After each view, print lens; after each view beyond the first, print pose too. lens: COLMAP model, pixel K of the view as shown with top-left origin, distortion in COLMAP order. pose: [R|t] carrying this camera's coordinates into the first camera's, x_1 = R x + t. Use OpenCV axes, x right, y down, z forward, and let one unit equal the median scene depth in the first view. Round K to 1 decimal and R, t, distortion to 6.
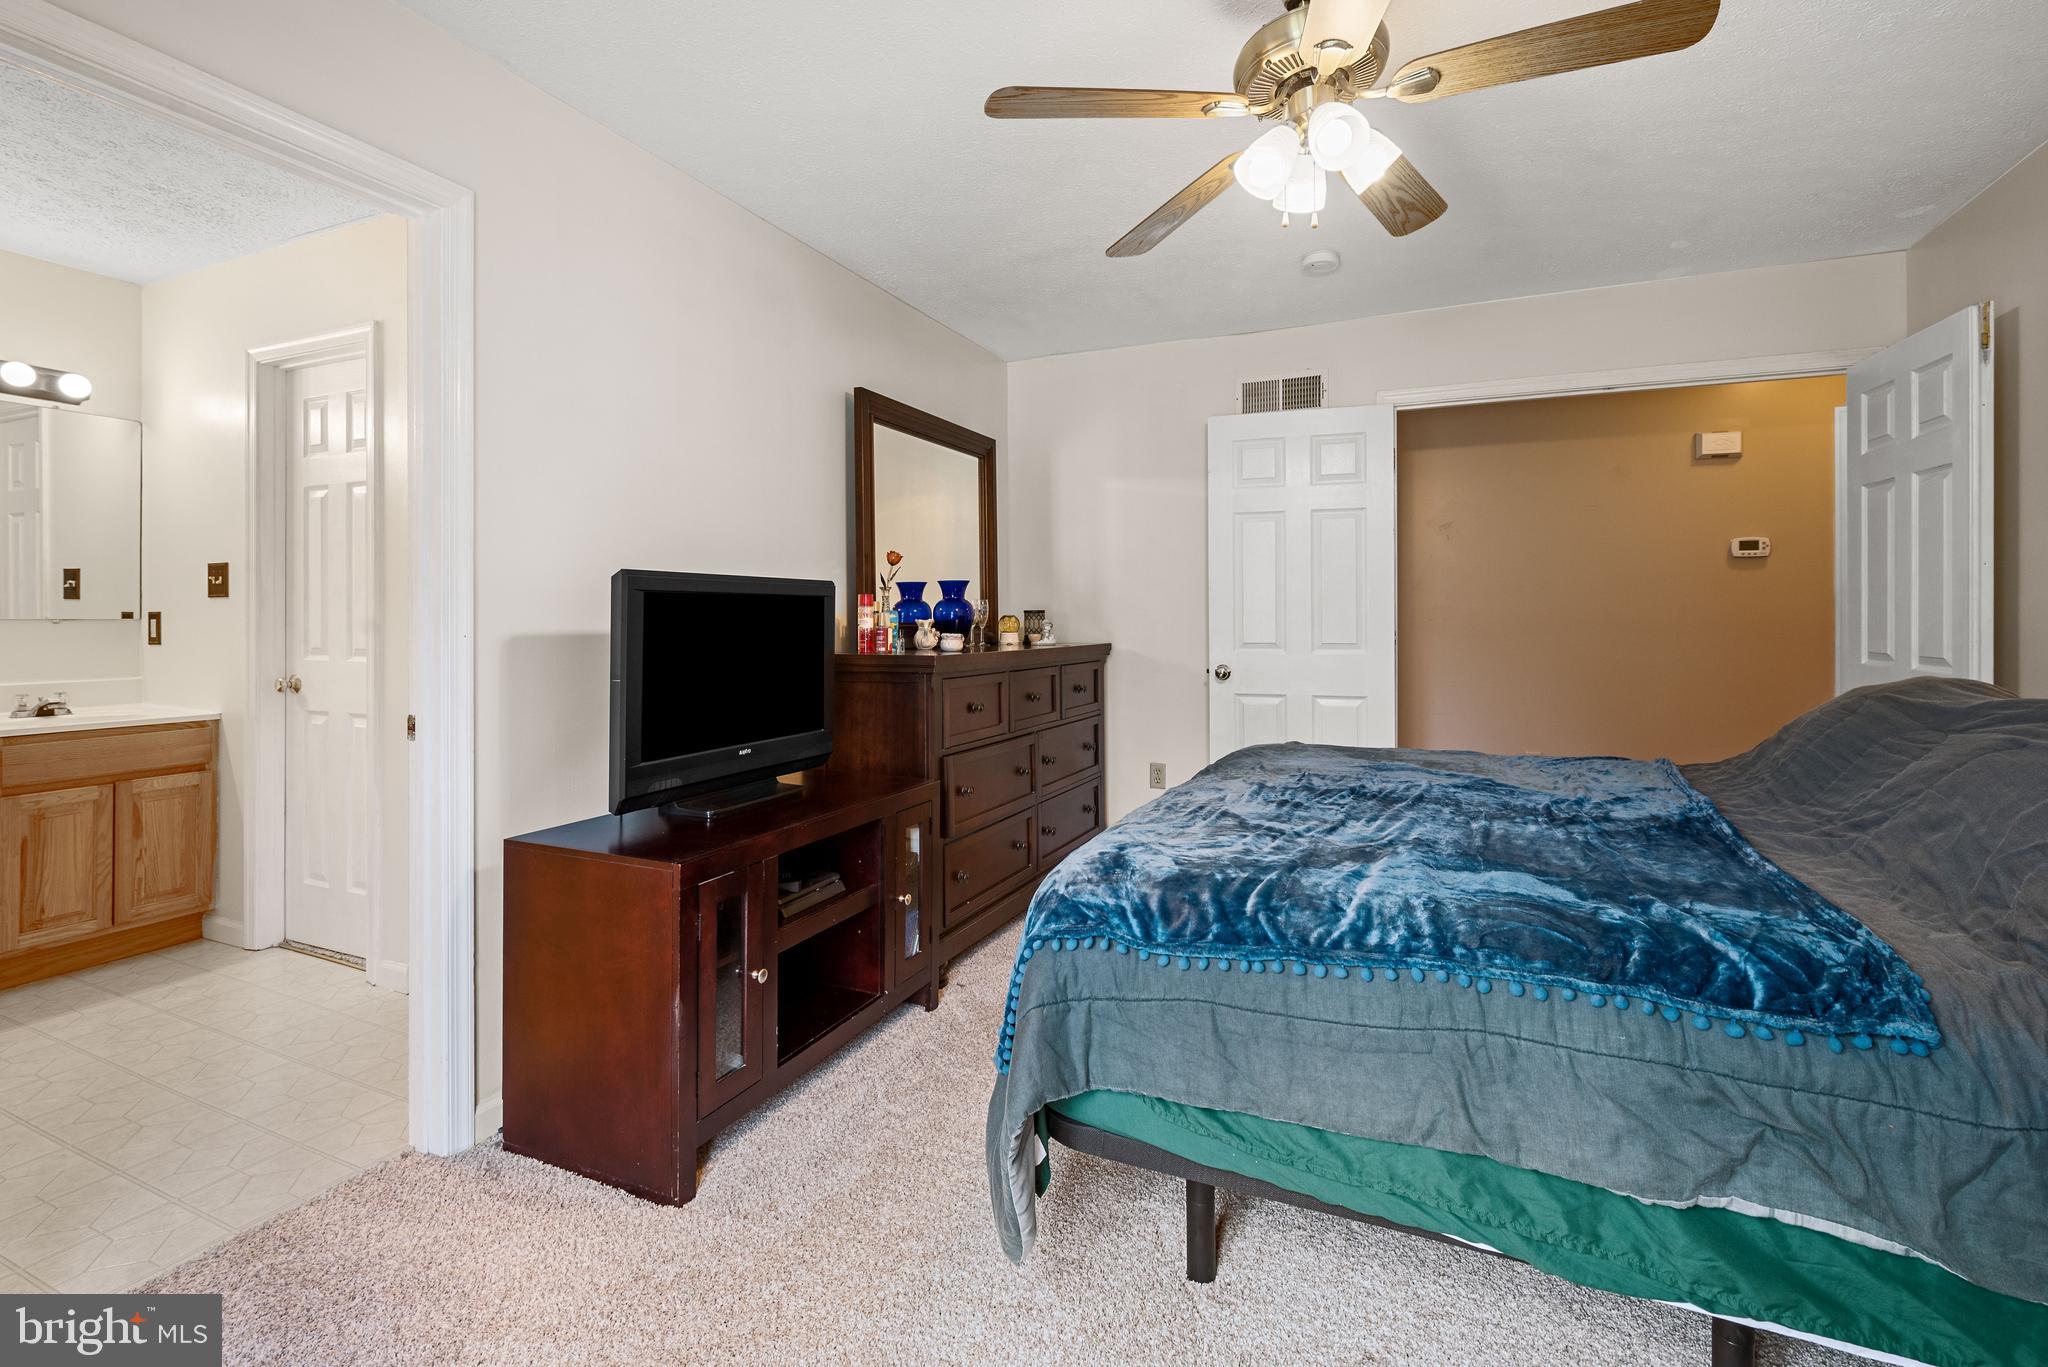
lens RADIAL K [[953.9, 0, 998.6], [0, 953.9, 615.3], [0, 0, 1]] dist [0.002107, -0.002595]
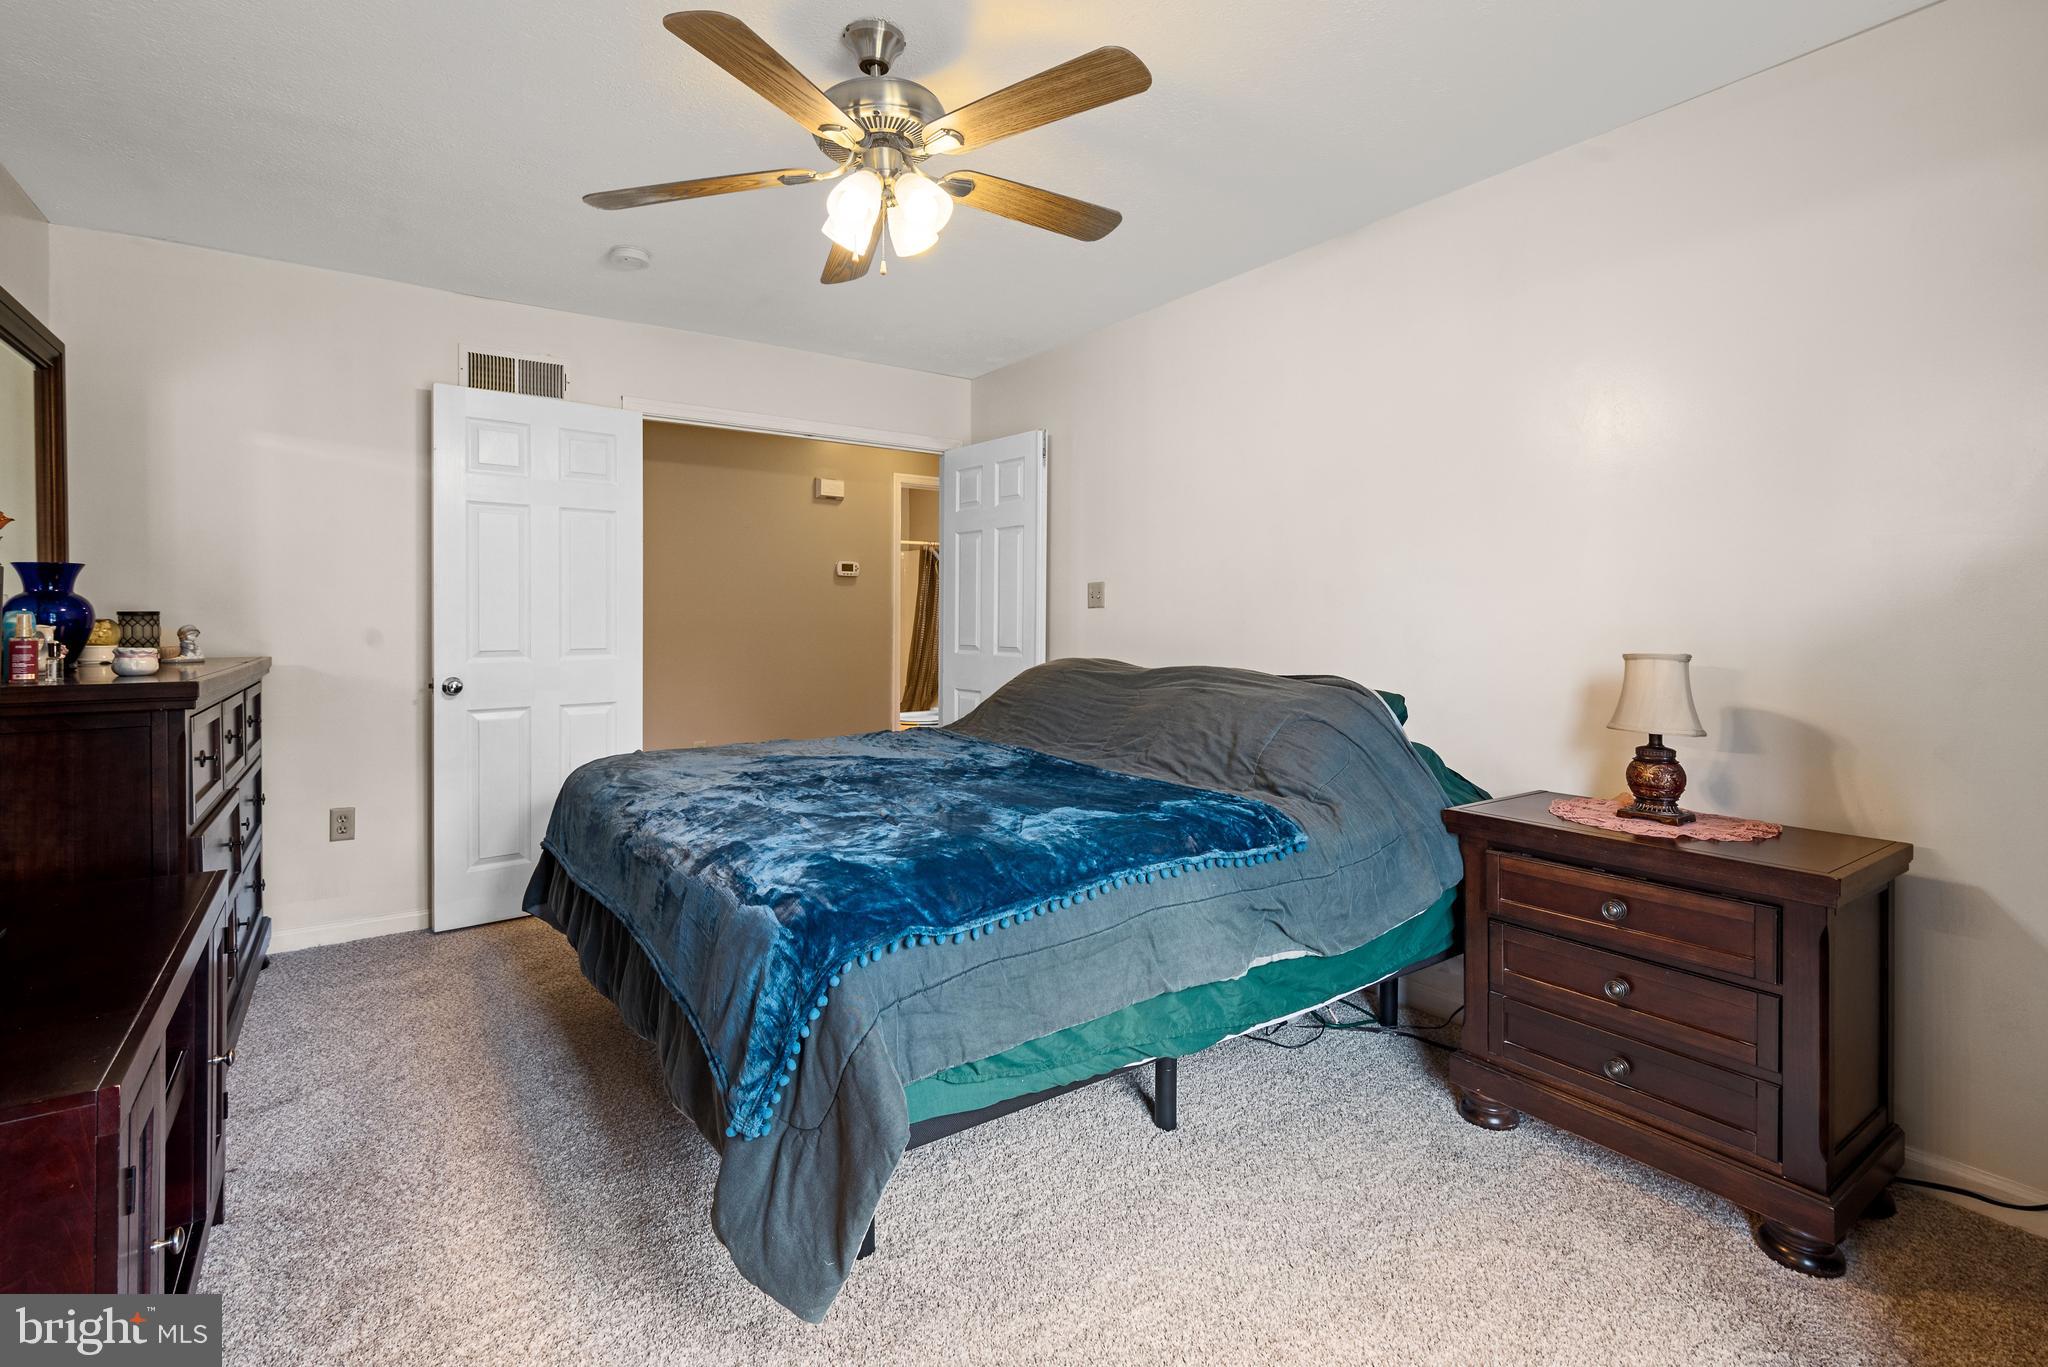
lens RADIAL K [[953.9, 0, 1010.7], [0, 953.9, 625.7], [0, 0, 1]] dist [0.002107, -0.002595]
pose [[0.502209, -0.003760, 0.864738, -0.267478], [-0.001841, 0.999984, 0.005417, -0.000034], [-0.864745, -0.004312, 0.502193, 0.147404]]
